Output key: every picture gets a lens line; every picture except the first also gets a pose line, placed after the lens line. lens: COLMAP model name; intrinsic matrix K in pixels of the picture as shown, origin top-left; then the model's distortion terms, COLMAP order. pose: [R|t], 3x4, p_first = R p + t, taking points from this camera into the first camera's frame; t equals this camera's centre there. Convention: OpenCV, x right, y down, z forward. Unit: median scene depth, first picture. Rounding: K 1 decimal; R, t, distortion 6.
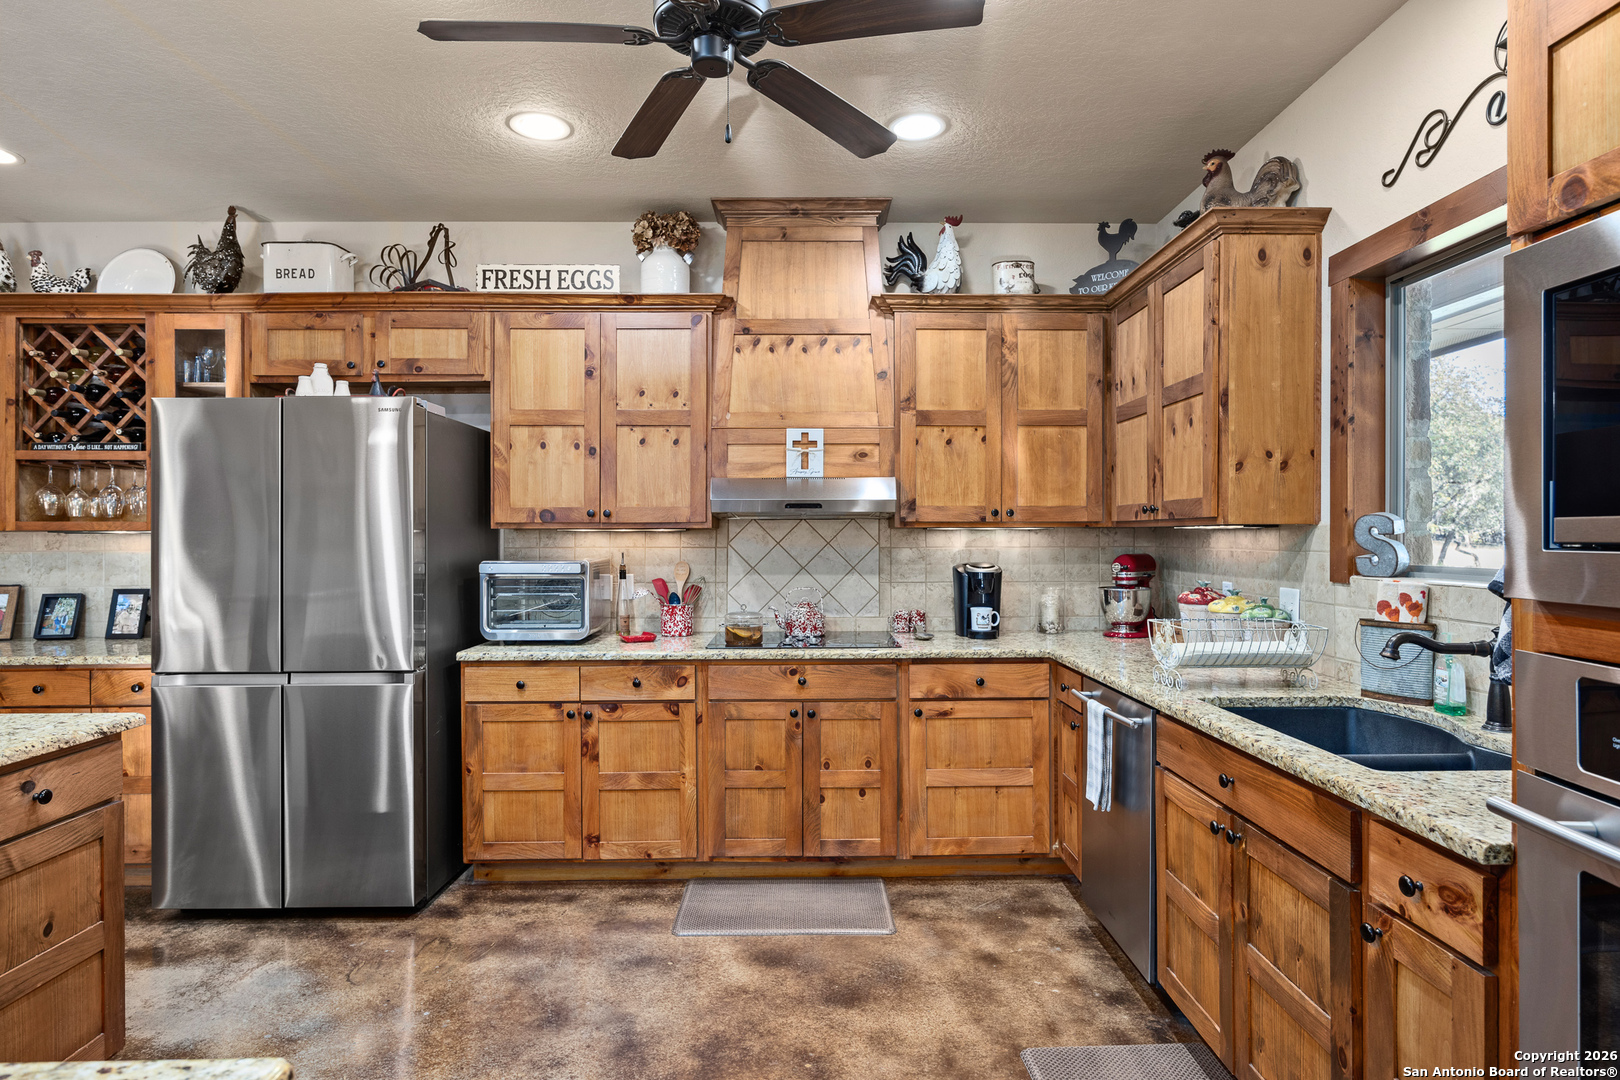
lens RADIAL K [[893.2, 0, 822.8], [0, 893.2, 539.8], [0, 0, 1]] dist [-0.000584, -0.002162]
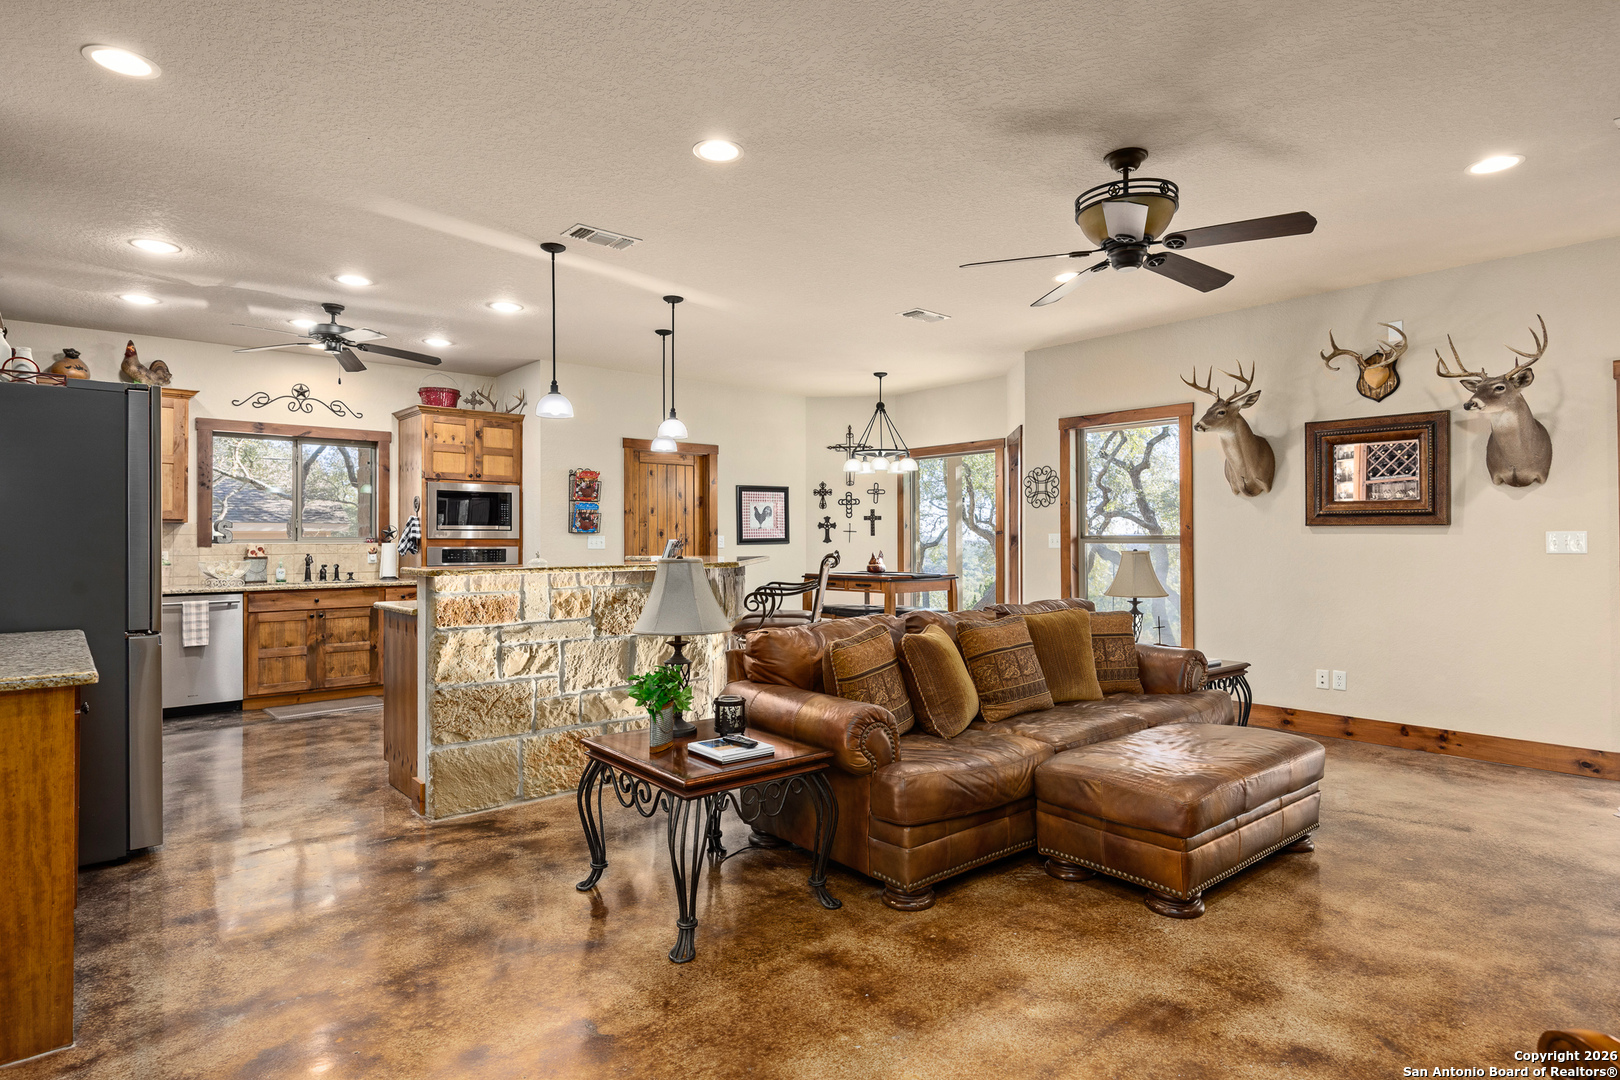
lens RADIAL K [[875.2, 0, 817.0], [0, 875.2, 534.4], [0, 0, 1]] dist [-0.001701, -0.001109]
pose [[-0.637783, 0.013289, 0.770102, -1.776872], [0.010627, 0.999908, -0.008454, 0.038202], [-0.770143, 0.002792, -0.637865, 0.893753]]
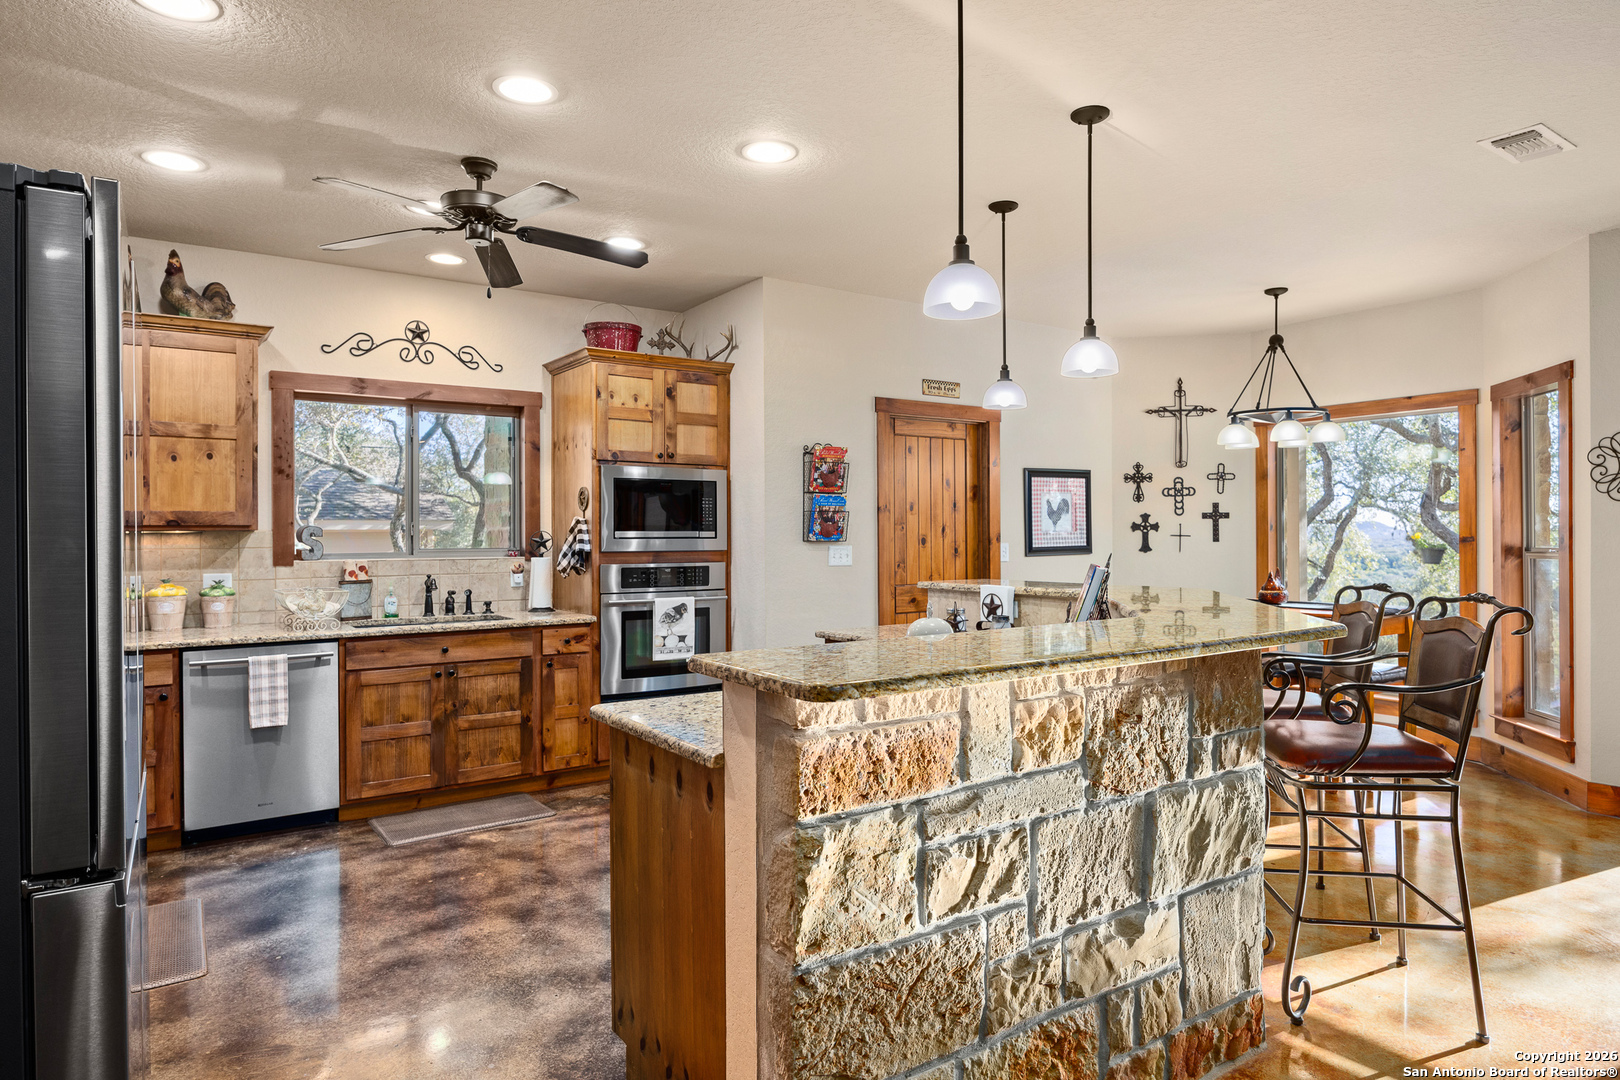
lens RADIAL K [[956.0, 0, 819.7], [0, 956.0, 536.3], [0, 0, 1]] dist [-0.011629, 0.003131]
pose [[-0.546474, 0.006810, 0.837448, -1.073492], [0.011705, 0.999931, -0.000493, 0.003960], [-0.837394, 0.009533, -0.546516, 0.813957]]
